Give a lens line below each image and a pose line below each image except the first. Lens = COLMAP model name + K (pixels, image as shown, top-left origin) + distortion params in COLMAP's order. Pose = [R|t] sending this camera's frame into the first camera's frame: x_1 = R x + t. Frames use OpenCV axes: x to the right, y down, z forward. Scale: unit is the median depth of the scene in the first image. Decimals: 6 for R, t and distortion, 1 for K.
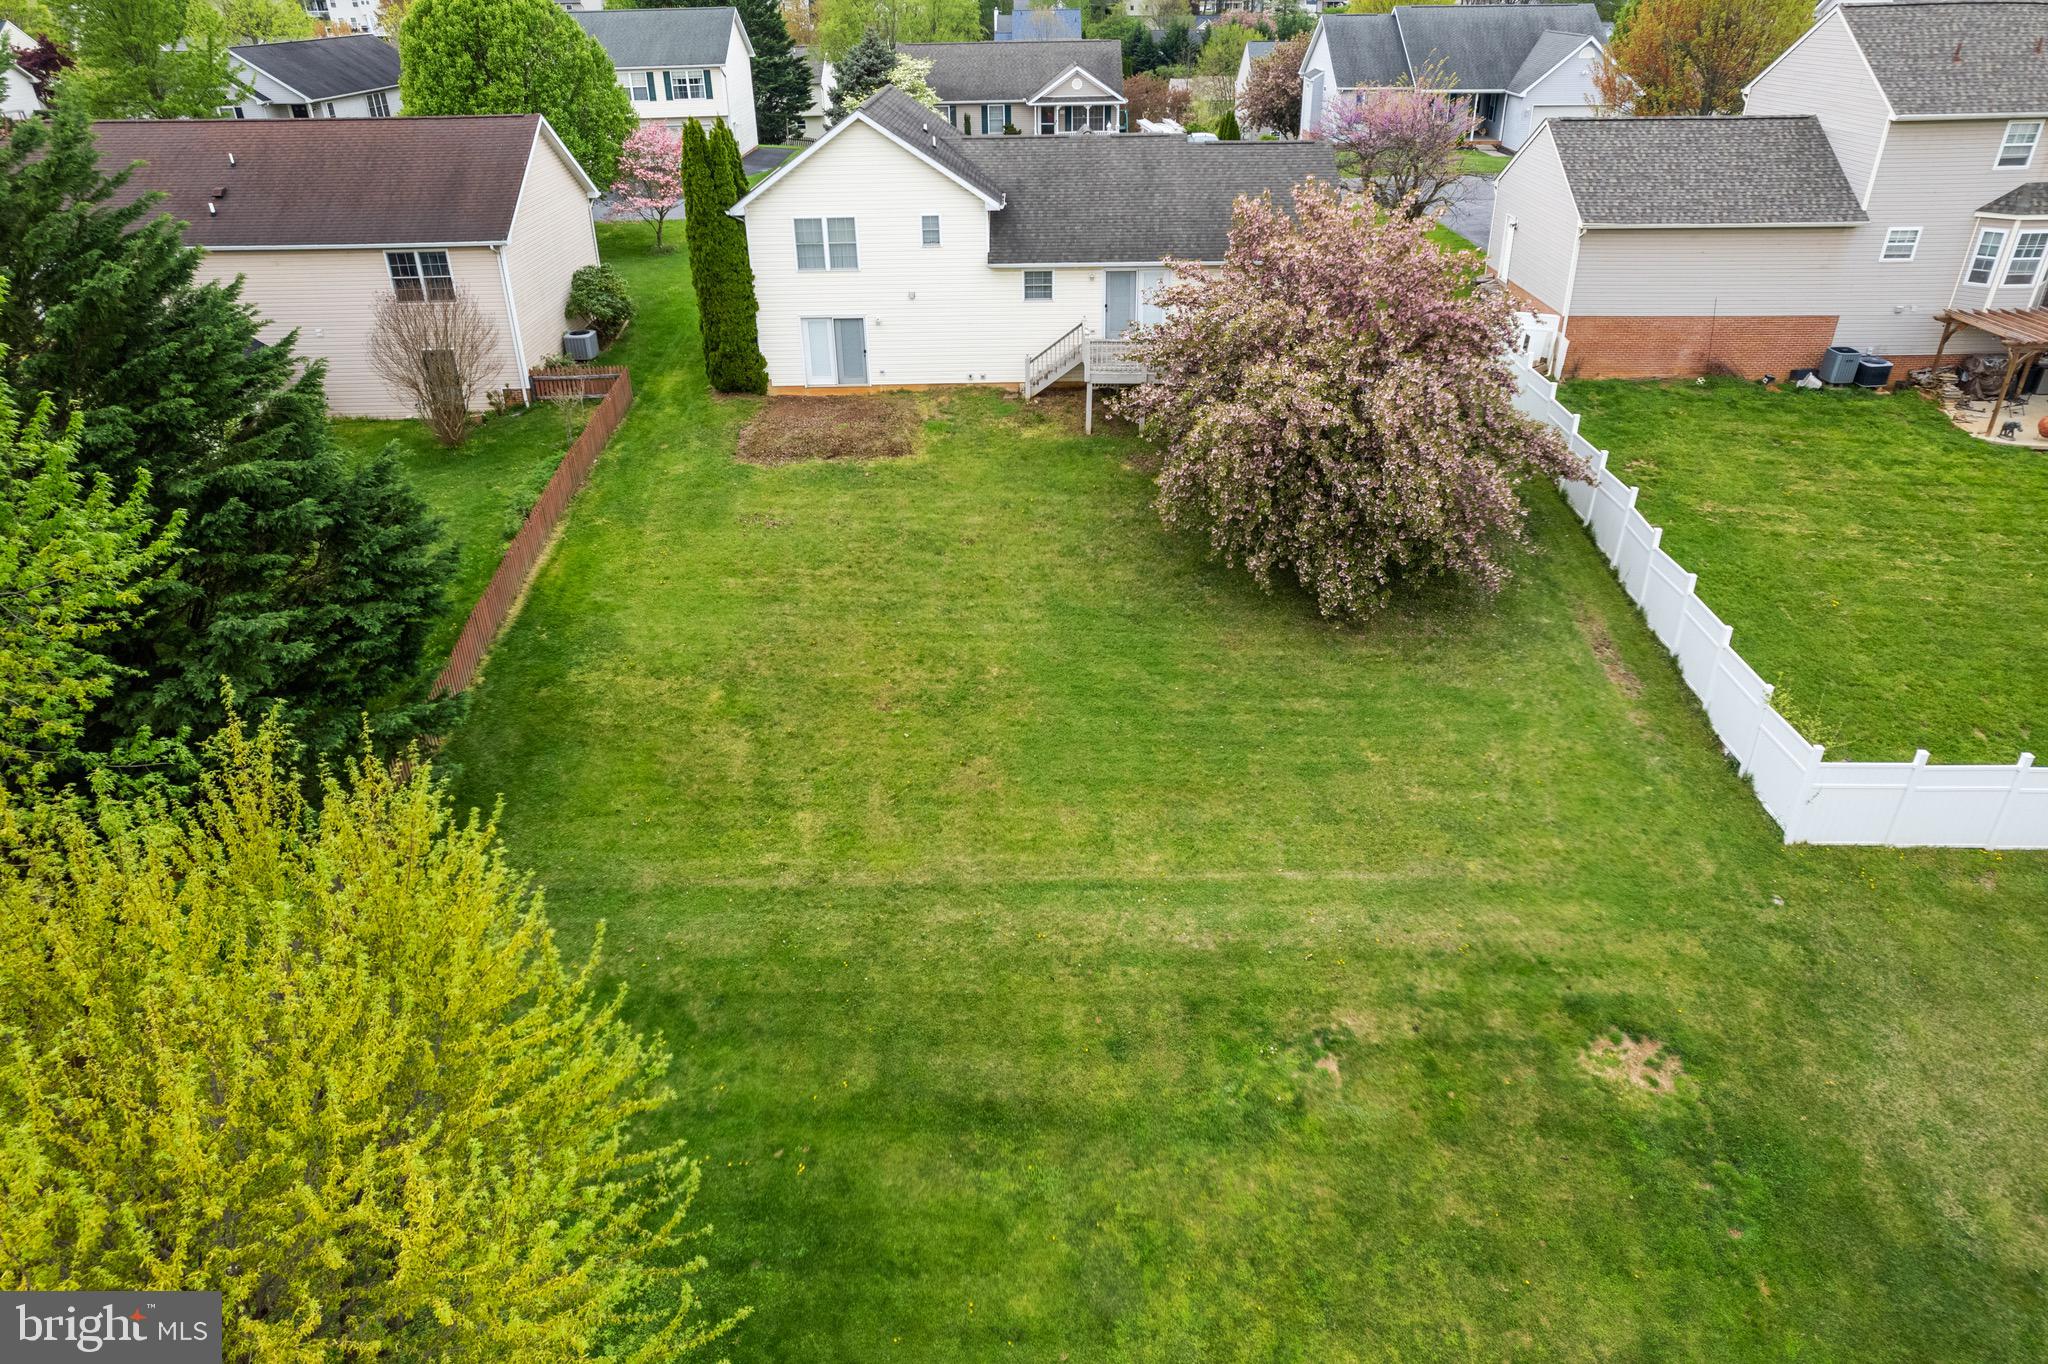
lens RADIAL K [[1339.2, 0, 1023.7], [0, 1339.2, 649.0], [0, 0, 1]] dist [-0.071222, 0.061797]
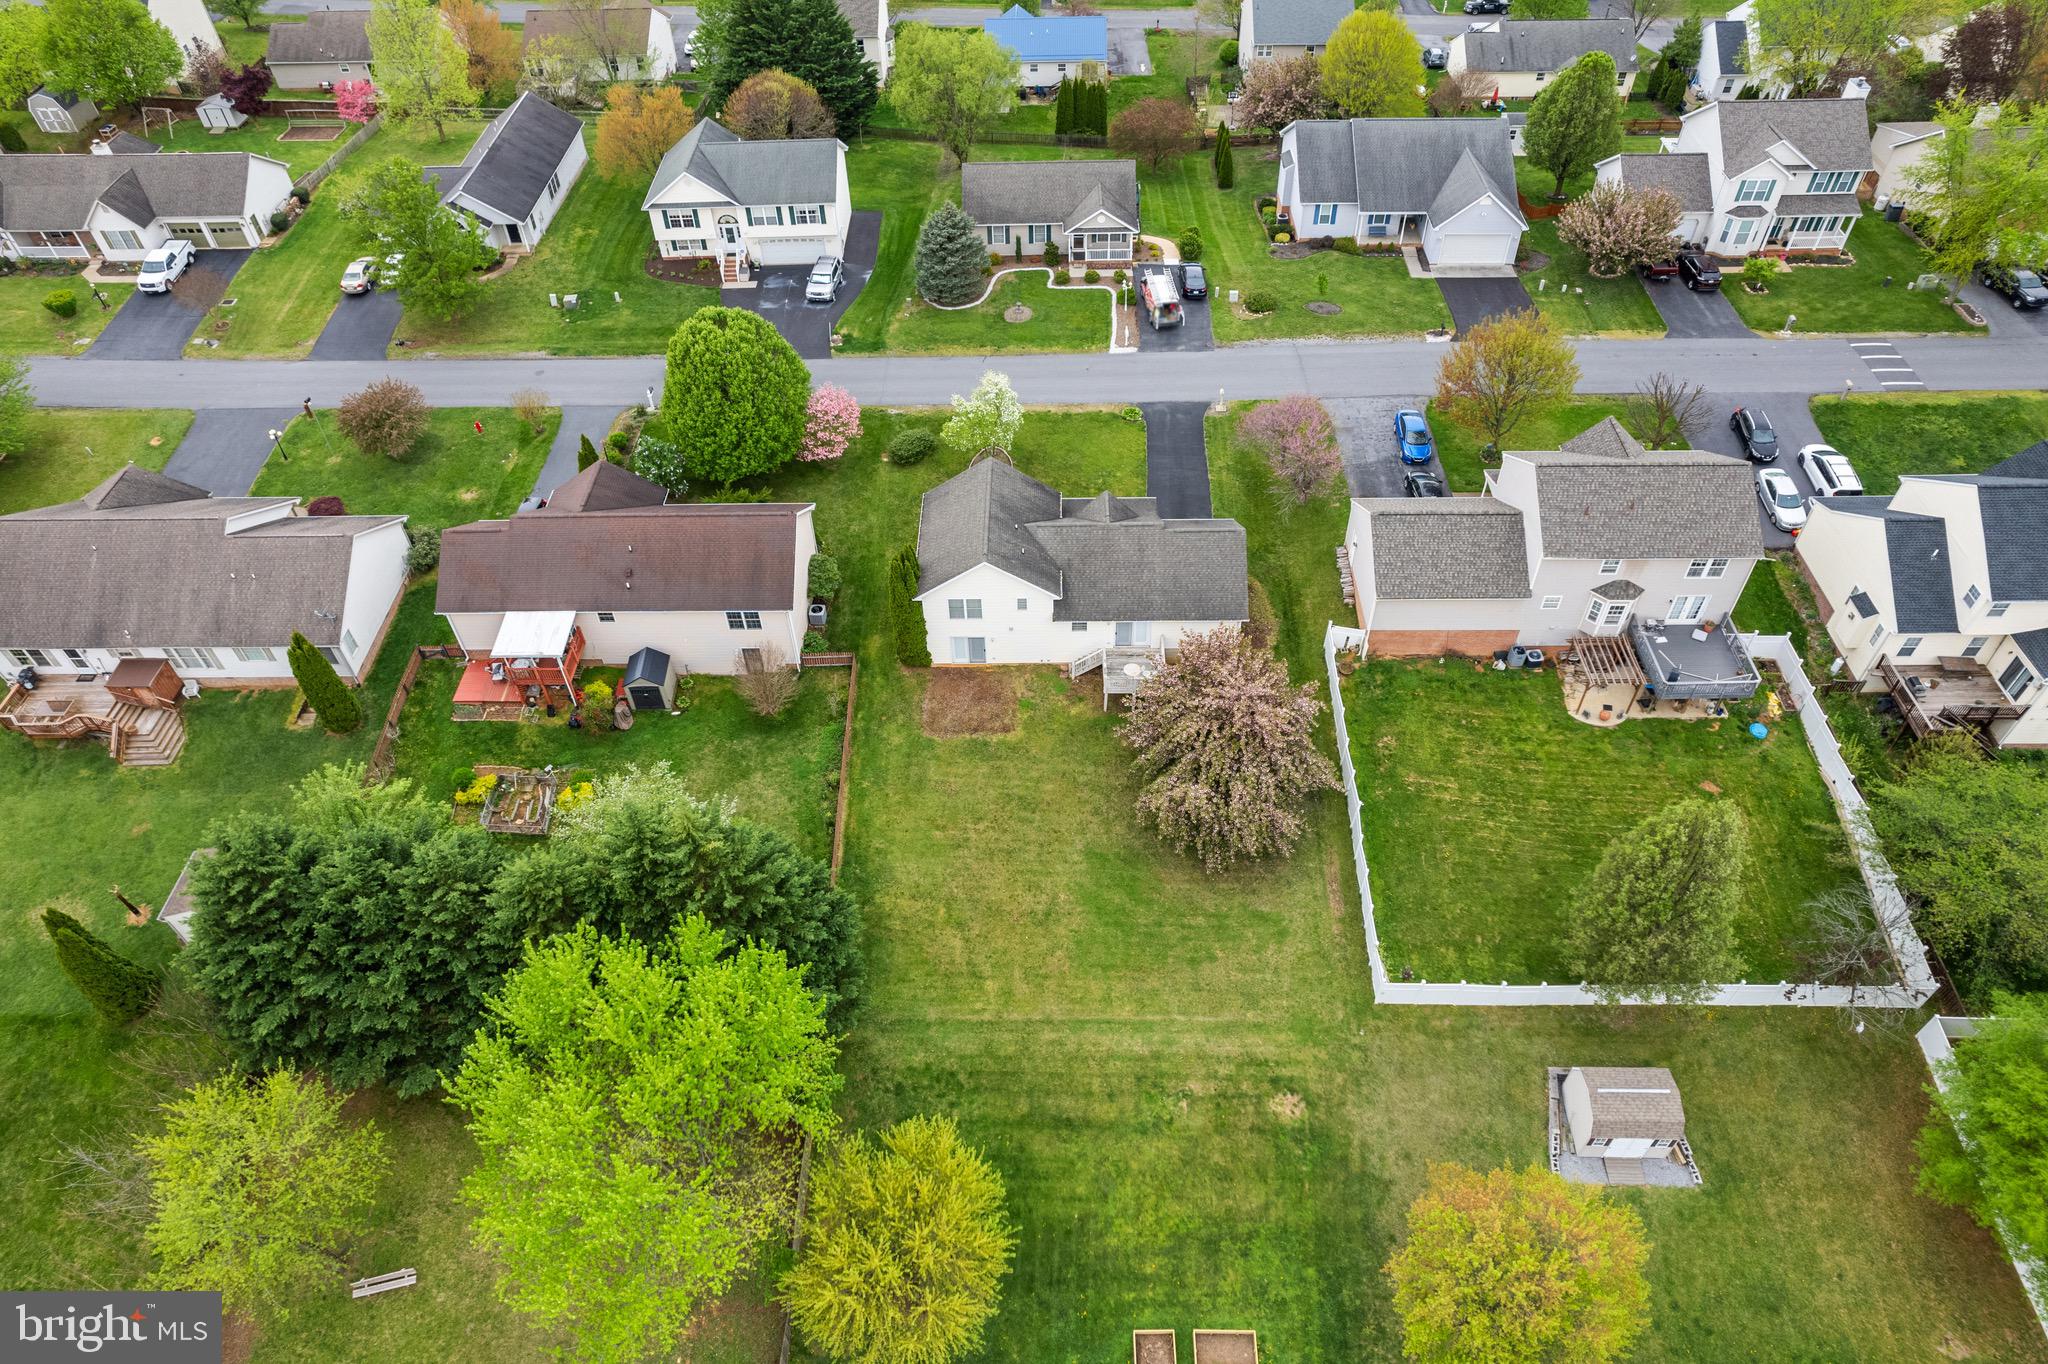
lens RADIAL K [[1339.2, 0, 1023.7], [0, 1339.2, 649.0], [0, 0, 1]] dist [-0.071222, 0.061797]
pose [[0.999930, -0.002047, -0.011665, -0.073469], [0.005292, 0.958400, 0.285380, -1.266498], [0.010596, -0.285422, 0.958343, -1.299467]]
